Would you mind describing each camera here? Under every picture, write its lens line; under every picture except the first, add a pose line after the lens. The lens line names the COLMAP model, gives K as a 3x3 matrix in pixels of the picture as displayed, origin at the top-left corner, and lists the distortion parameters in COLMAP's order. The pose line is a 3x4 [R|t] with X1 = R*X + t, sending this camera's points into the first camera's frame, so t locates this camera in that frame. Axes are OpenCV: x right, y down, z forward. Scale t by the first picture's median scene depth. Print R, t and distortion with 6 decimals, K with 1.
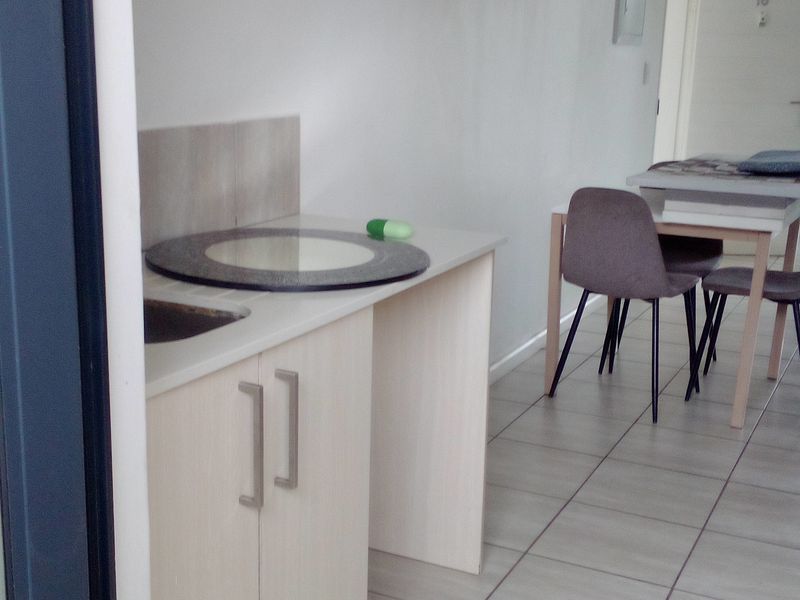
lens RADIAL K [[1039.9, 0, 400.0], [0, 1039.9, 300.0], [0, 0, 1]] dist [-0.009284, -0.044607]
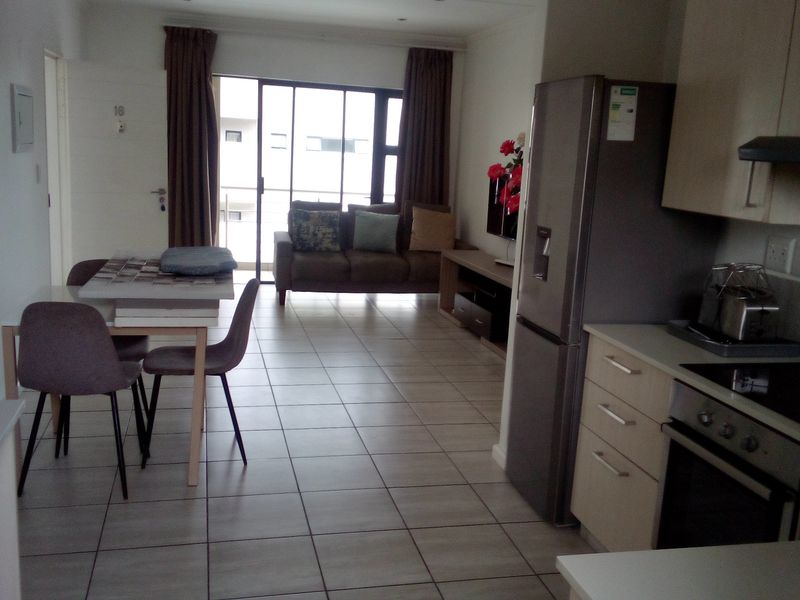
lens RADIAL K [[775.9, 0, 400.0], [0, 775.9, 300.0], [0, 0, 1]] dist [-0.001683, 0.000315]
pose [[0.753216, -0.096953, 0.650588, -0.062206], [0.109474, 0.993760, 0.021350, -0.084742], [-0.648599, 0.055142, 0.759130, 0.136187]]
